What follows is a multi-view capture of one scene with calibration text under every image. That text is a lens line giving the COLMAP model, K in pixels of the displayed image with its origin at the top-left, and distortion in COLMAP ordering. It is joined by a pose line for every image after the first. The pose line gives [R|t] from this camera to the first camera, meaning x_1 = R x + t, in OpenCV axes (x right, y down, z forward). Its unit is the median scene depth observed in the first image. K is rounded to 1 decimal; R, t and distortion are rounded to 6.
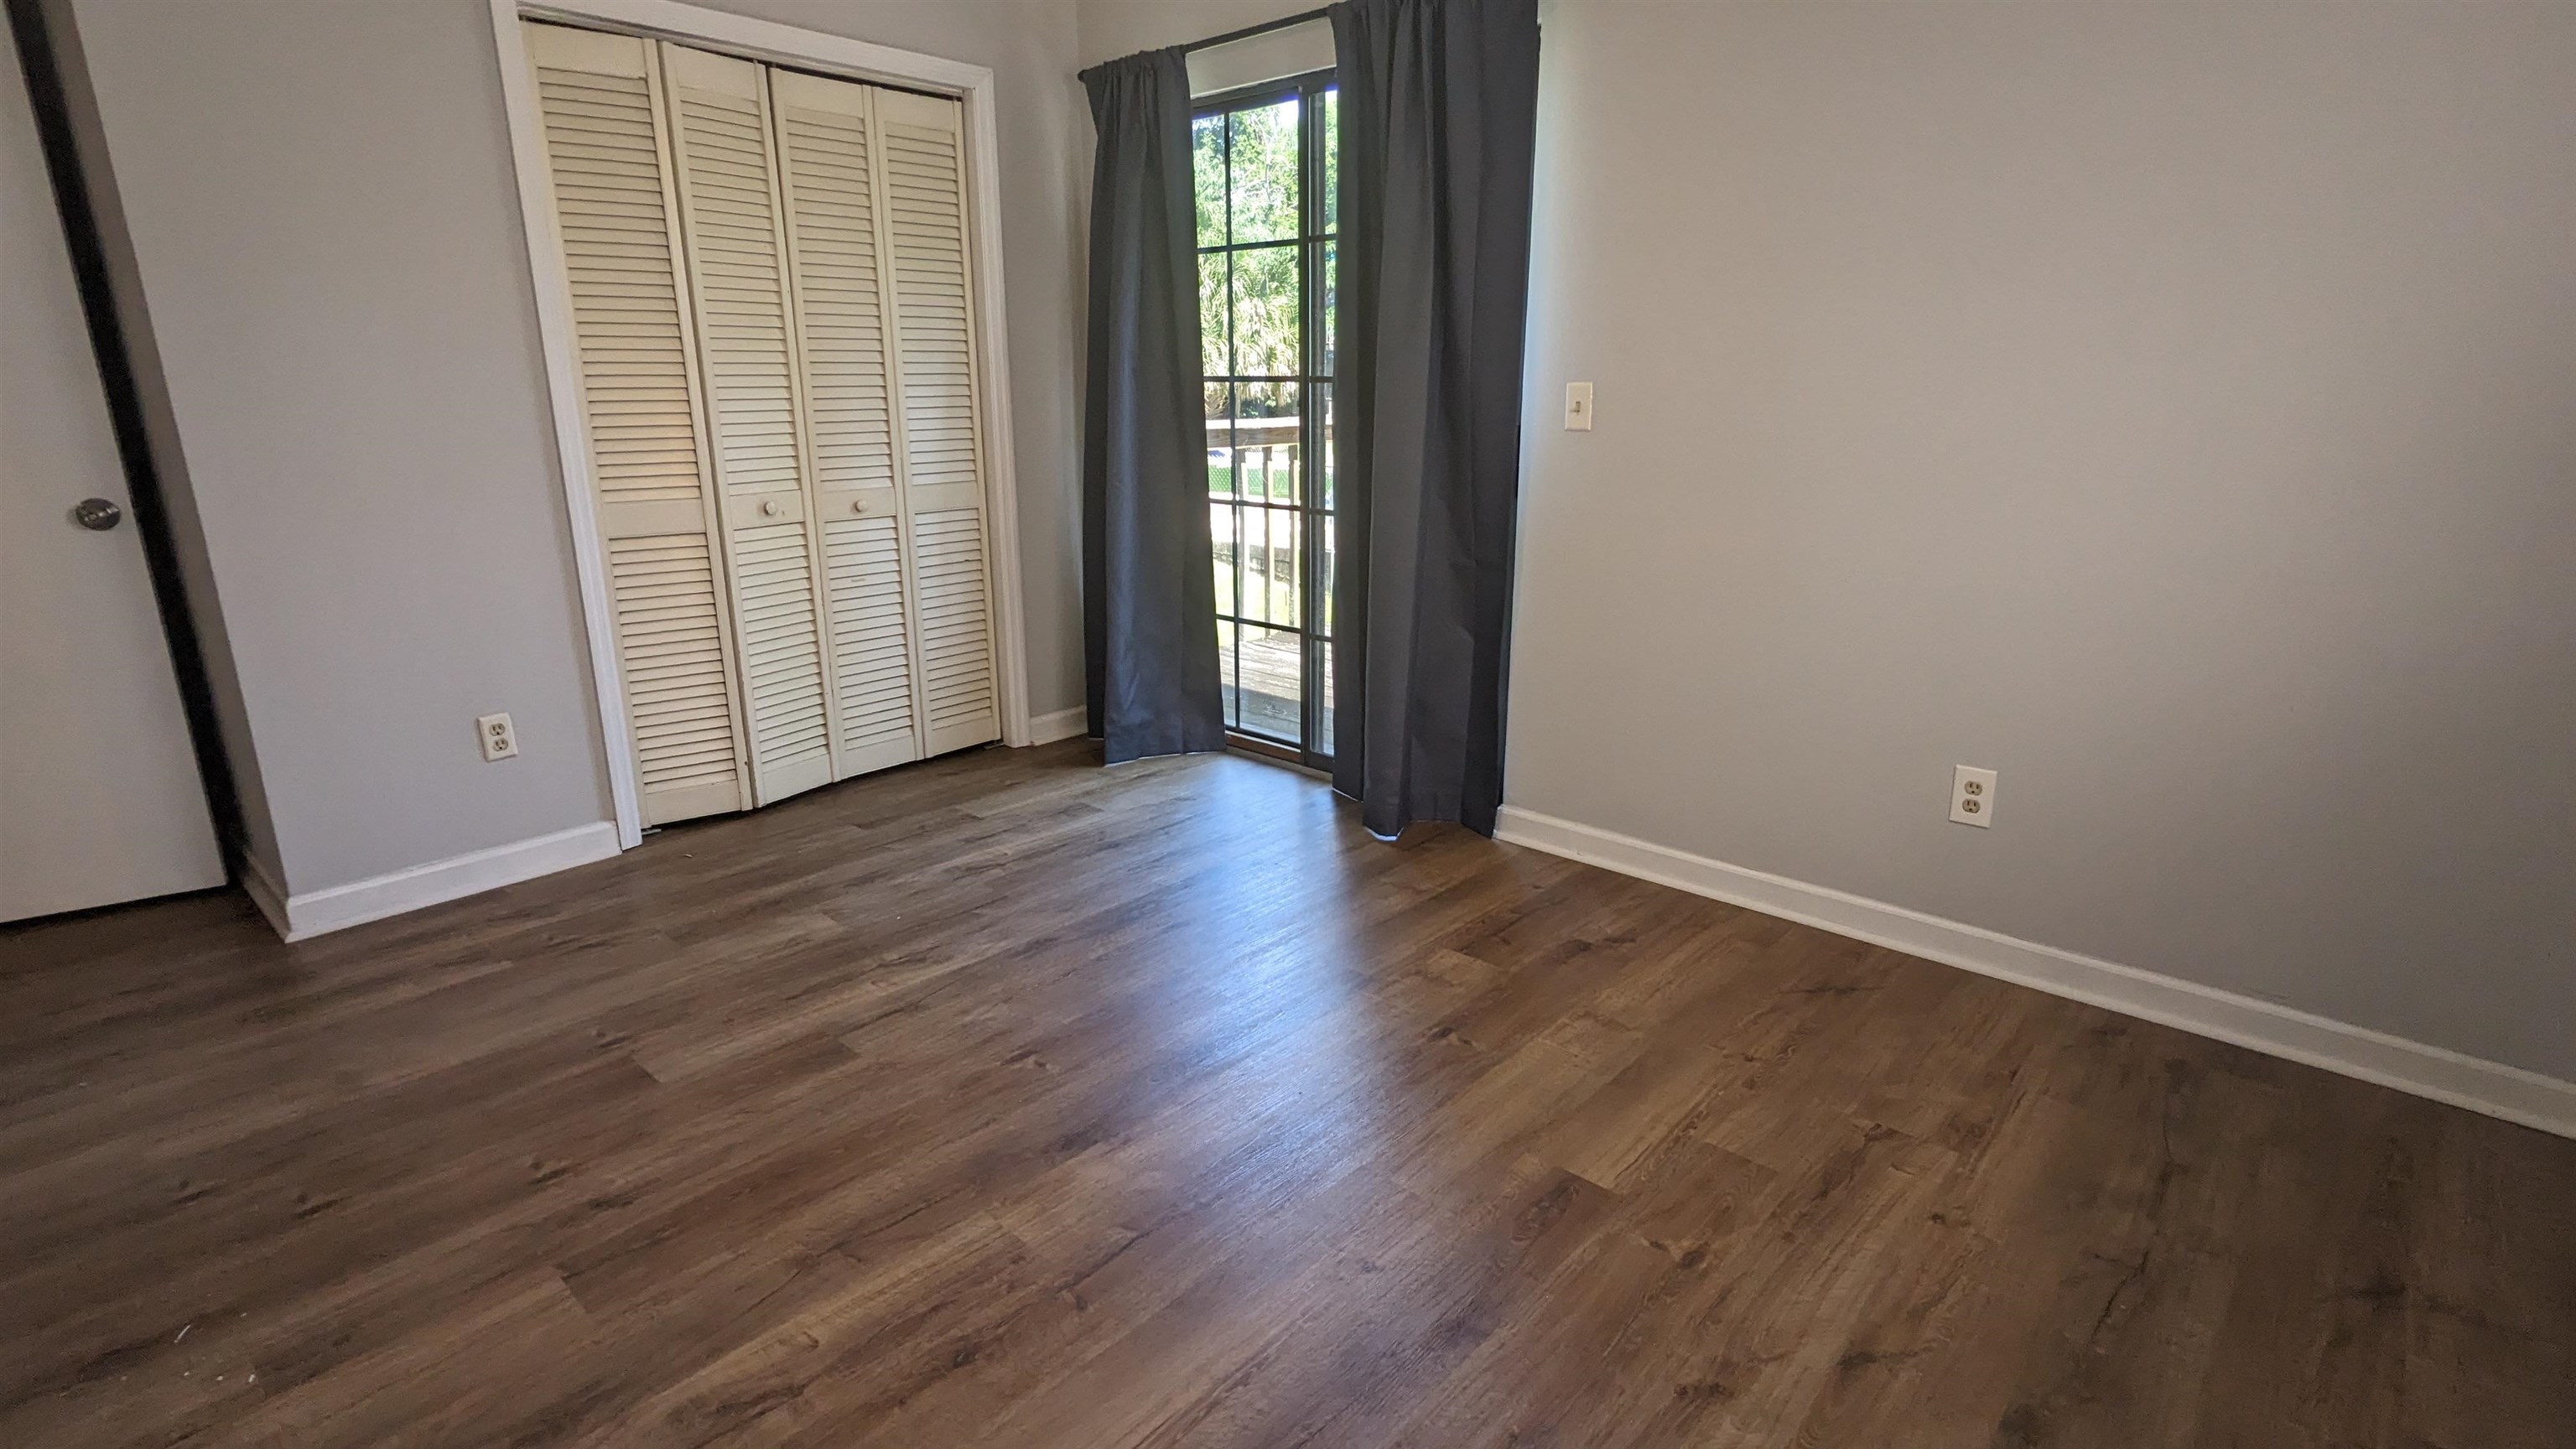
lens RADIAL K [[1242.3, 0, 1288.0], [0, 1242.3, 724.5], [0, 0, 1]] dist [0.002877, 0.000079]
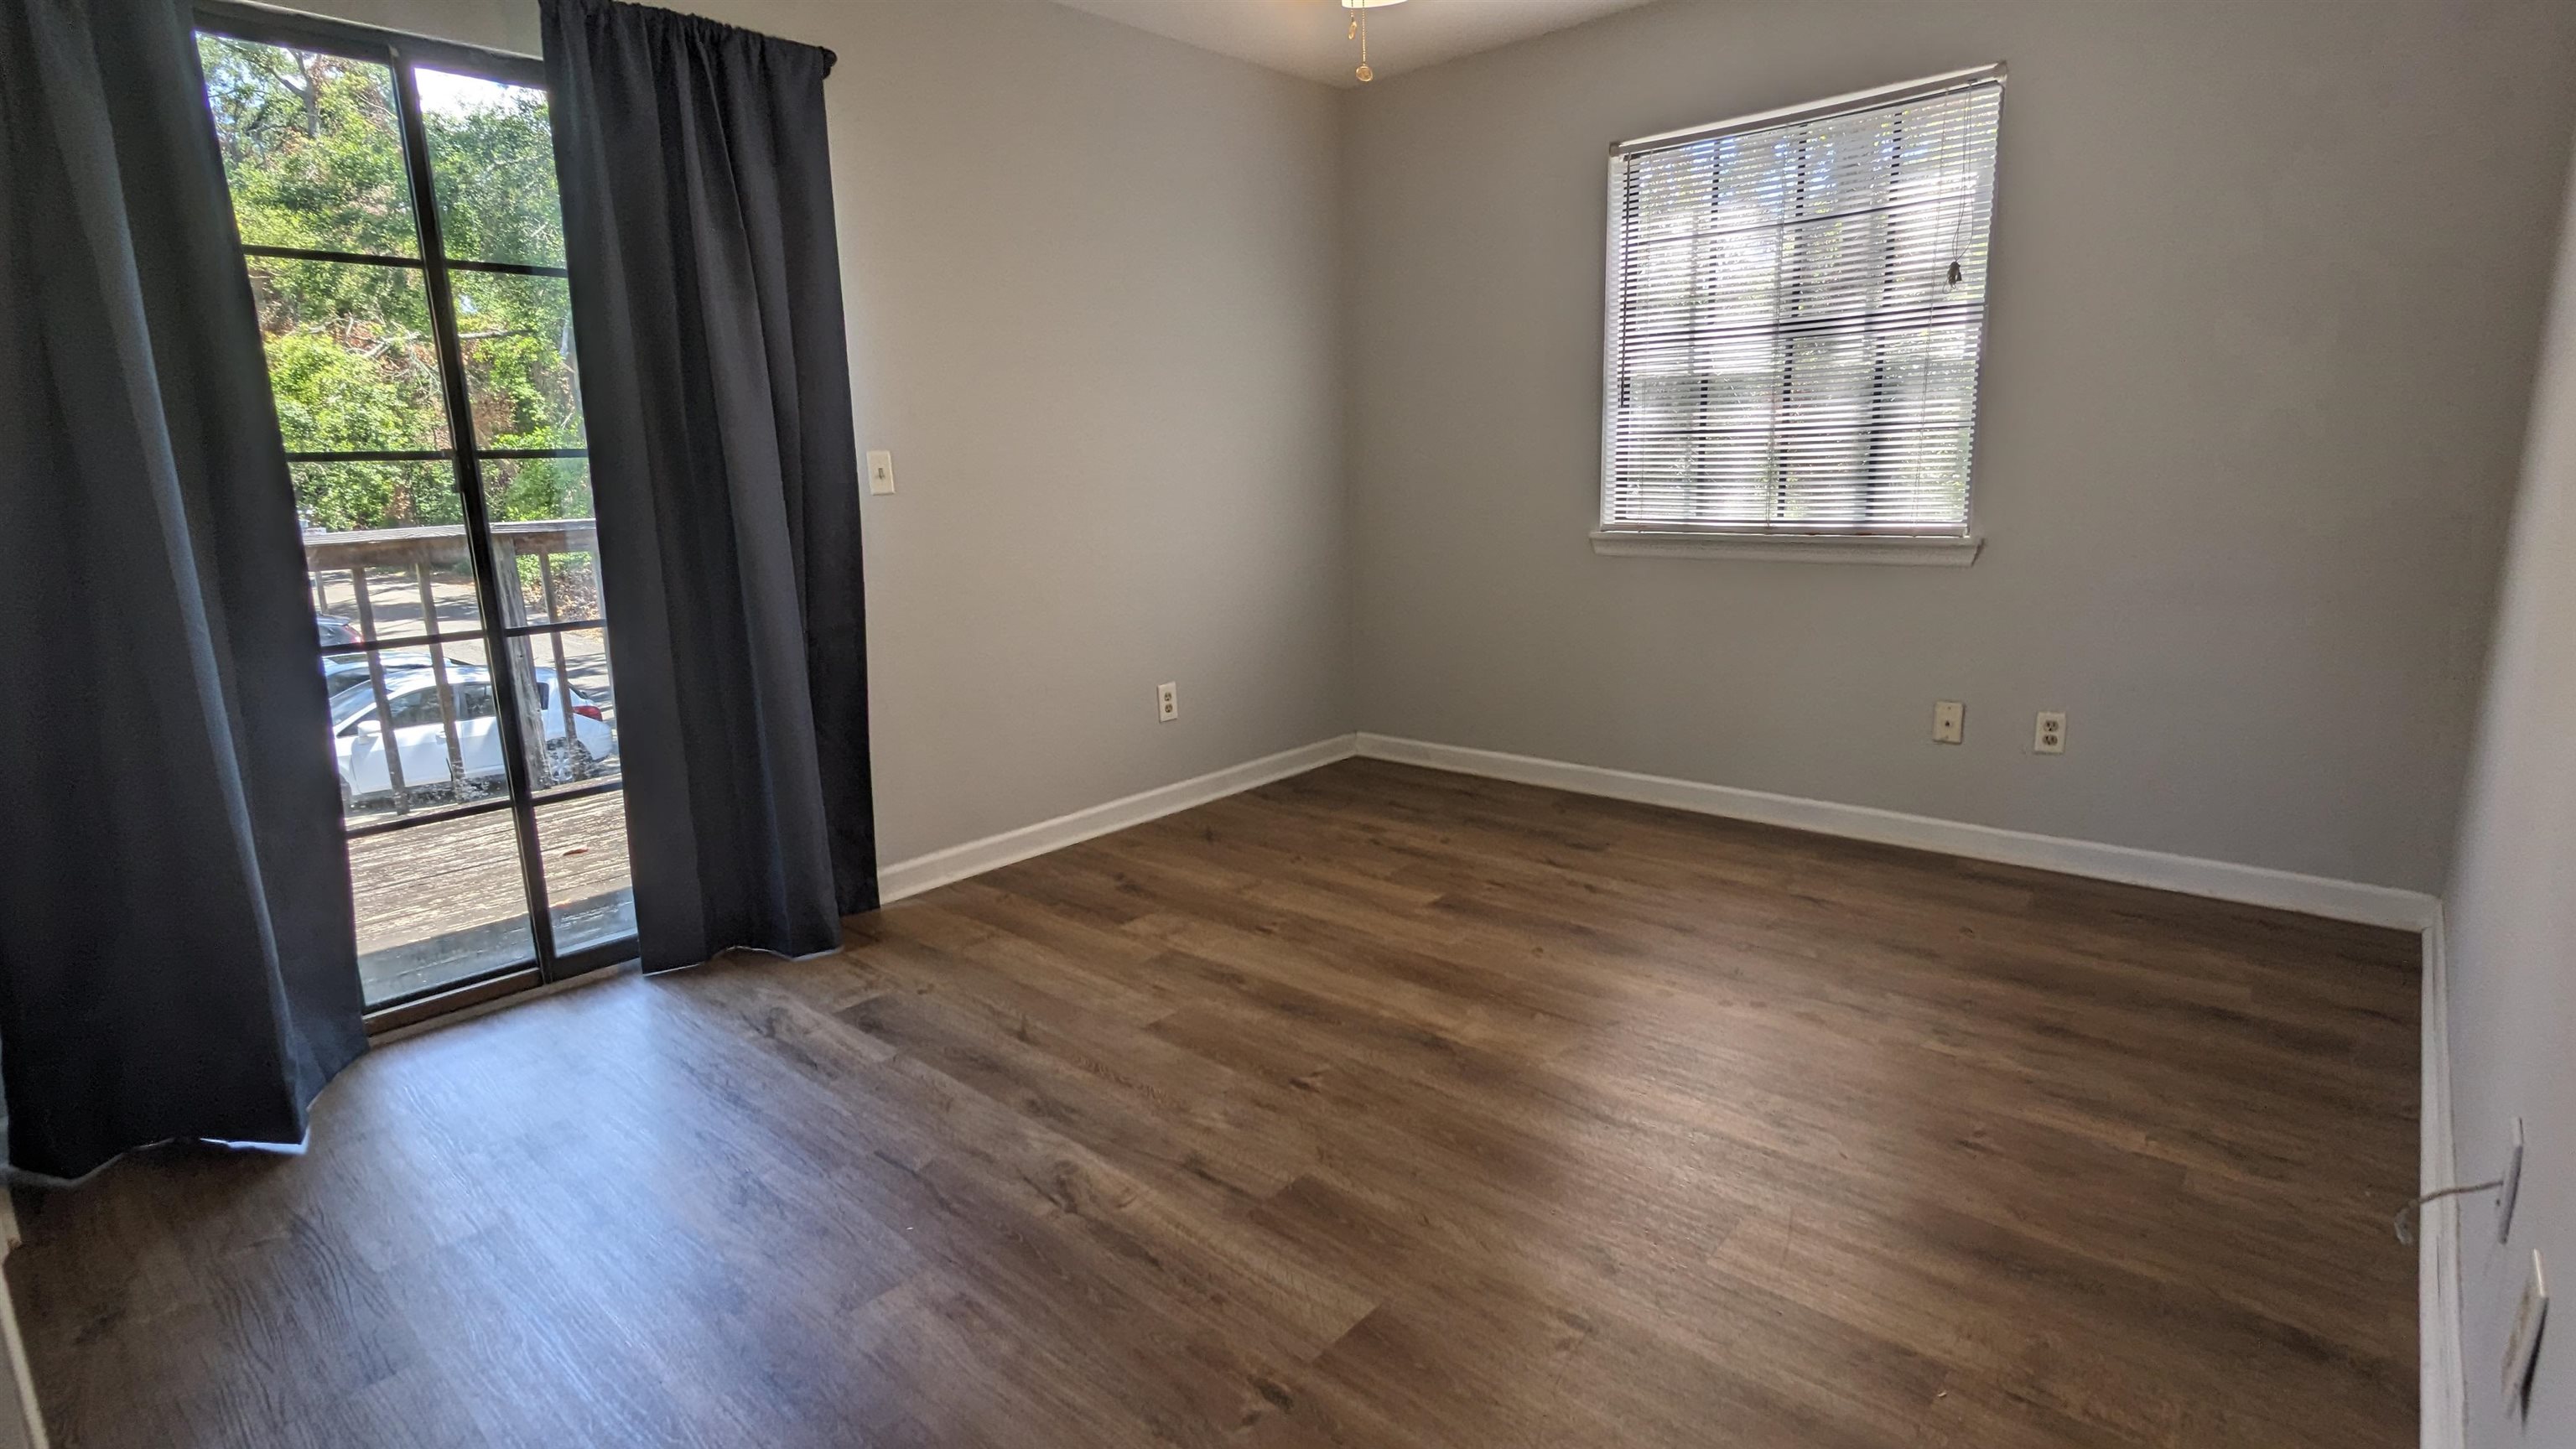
lens RADIAL K [[1242.3, 0, 1288.0], [0, 1242.3, 724.5], [0, 0, 1]] dist [0.002877, 0.000079]
pose [[-0.009696, -0.203519, 0.979023, -1.048165], [0.302414, 0.932624, 0.196869, -0.188455], [-0.953127, 0.297979, 0.052504, 0.804680]]
